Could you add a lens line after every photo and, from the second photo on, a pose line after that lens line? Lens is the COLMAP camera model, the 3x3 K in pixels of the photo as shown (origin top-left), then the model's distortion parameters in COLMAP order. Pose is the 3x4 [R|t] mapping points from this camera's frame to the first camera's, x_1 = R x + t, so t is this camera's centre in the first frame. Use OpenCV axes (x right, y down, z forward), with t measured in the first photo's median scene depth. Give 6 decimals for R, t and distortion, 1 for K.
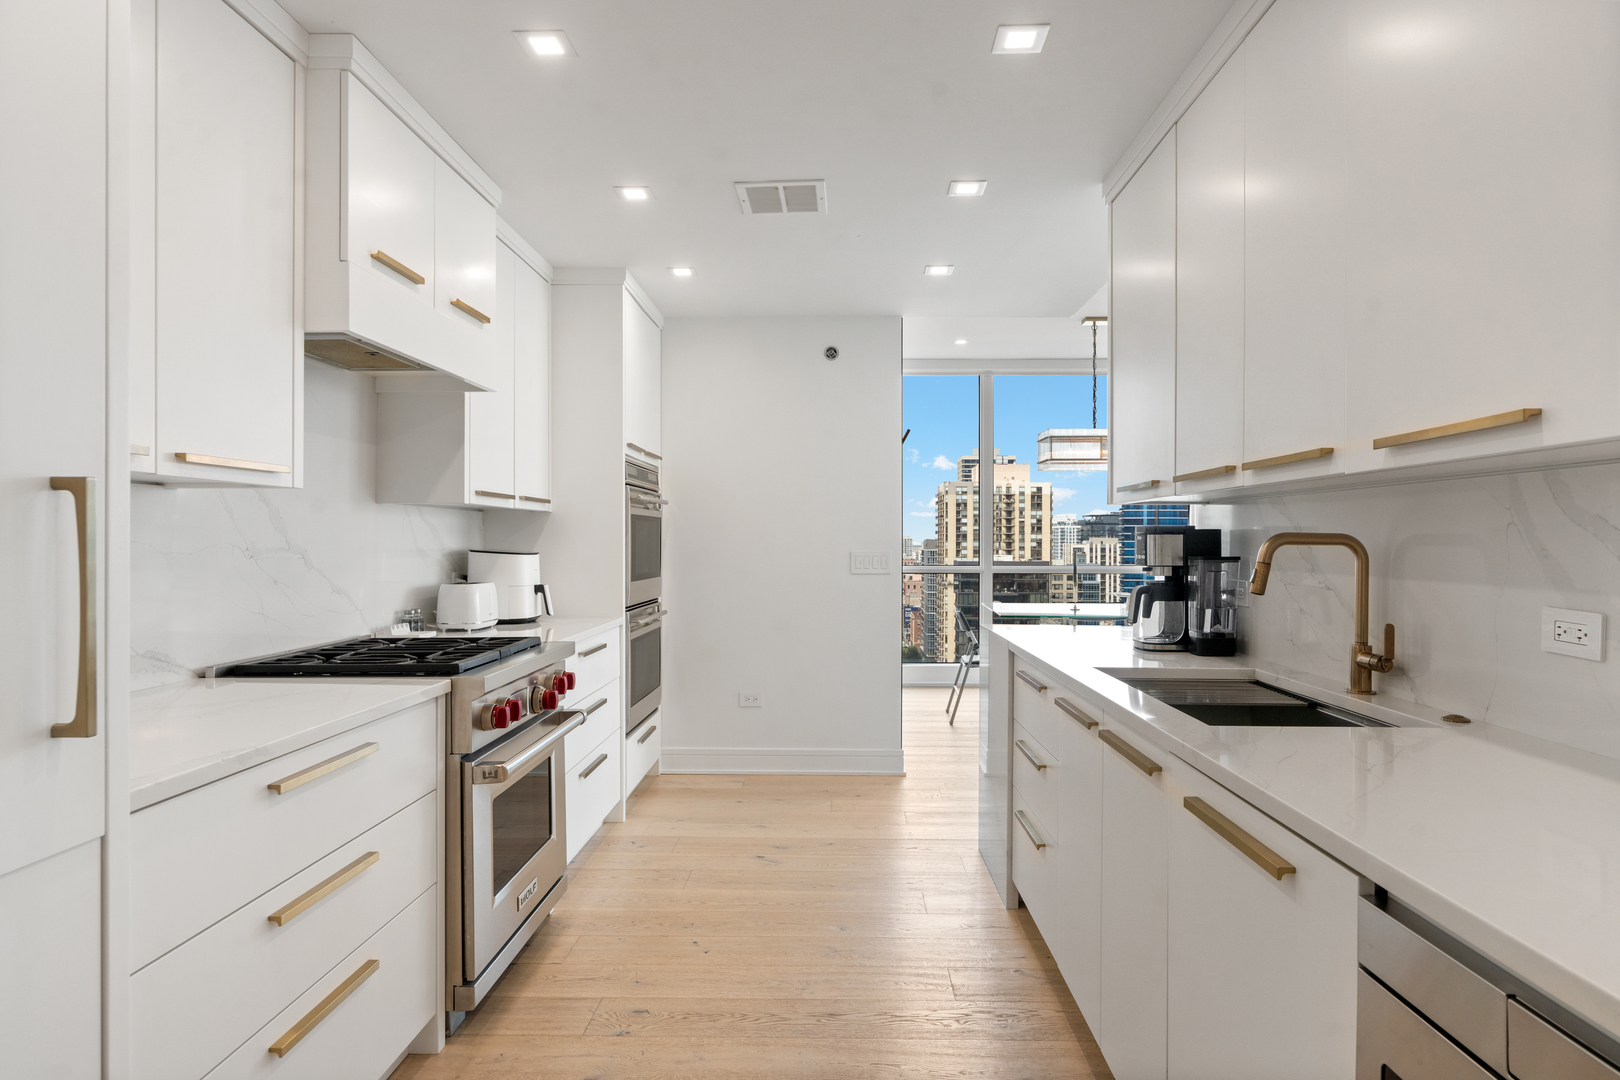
lens RADIAL K [[907.2, 0, 811.4], [0, 907.2, 544.3], [0, 0, 1]] dist [-0.000060, 0.000043]
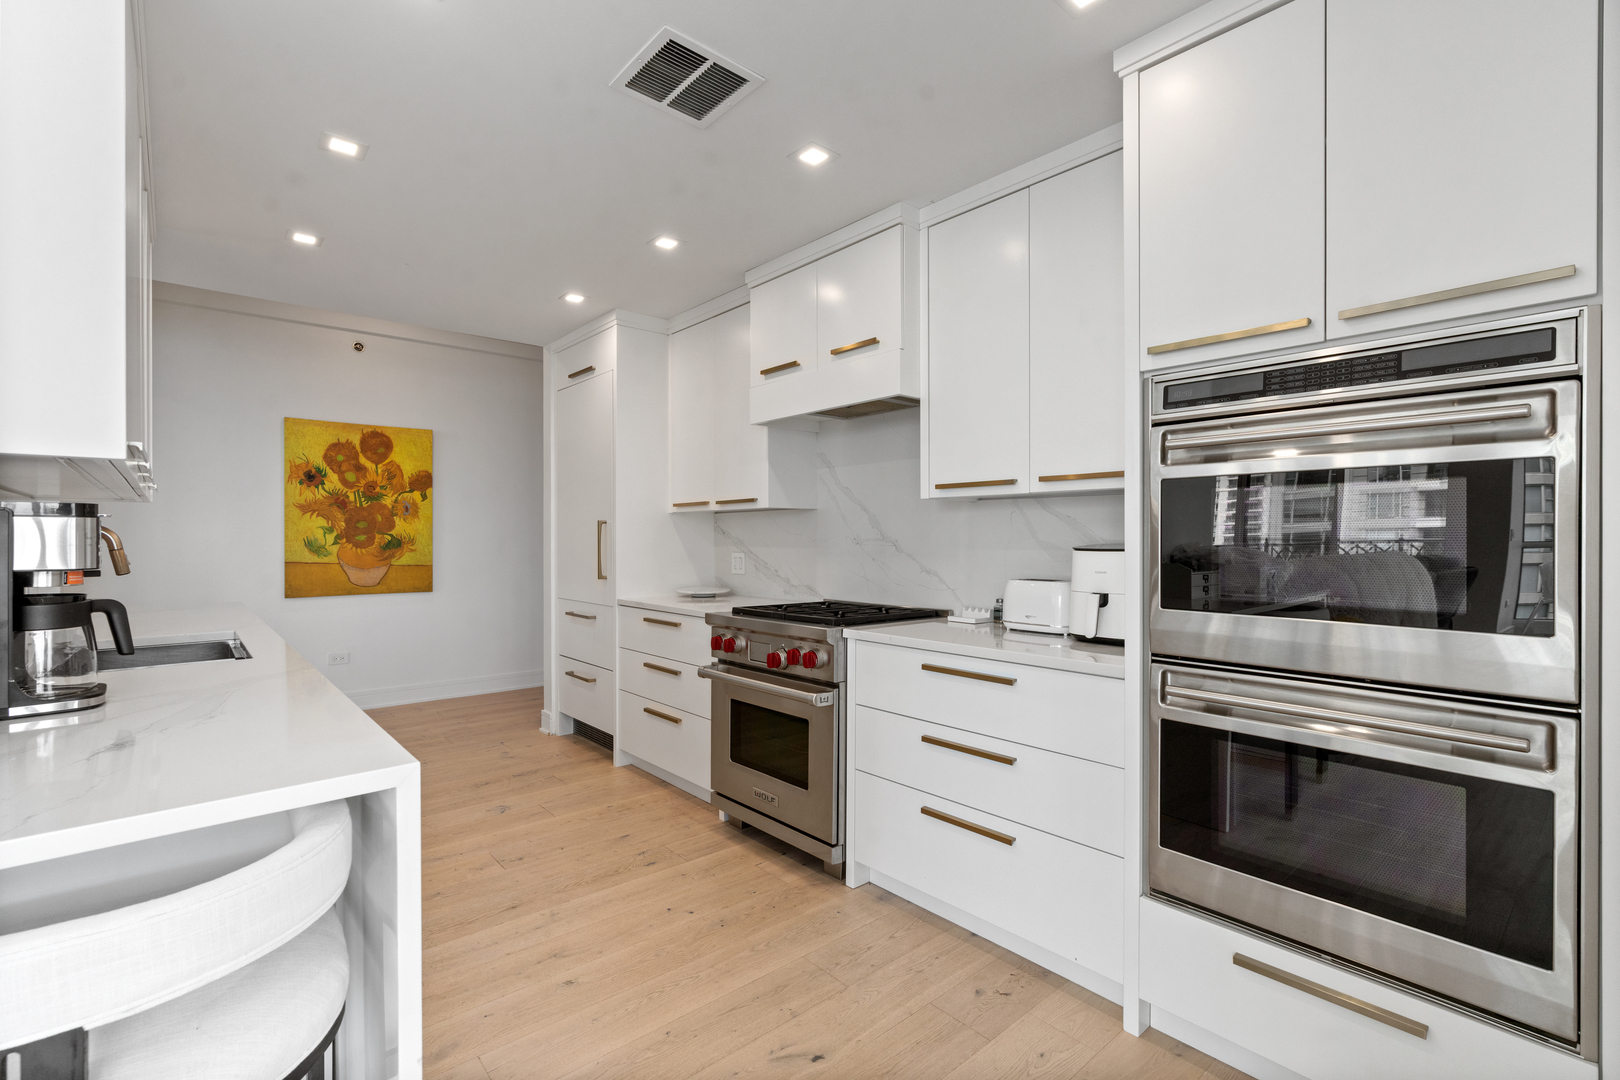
lens RADIAL K [[736.5, 0, 811.0], [0, 736.5, 538.9], [0, 0, 1]] dist [0.001441, 0.000193]
pose [[-0.733262, -0.002481, -0.679942, 0.323905], [-0.001038, 0.999996, -0.002530, 0.006012], [0.679946, -0.001150, -0.733262, 1.577370]]
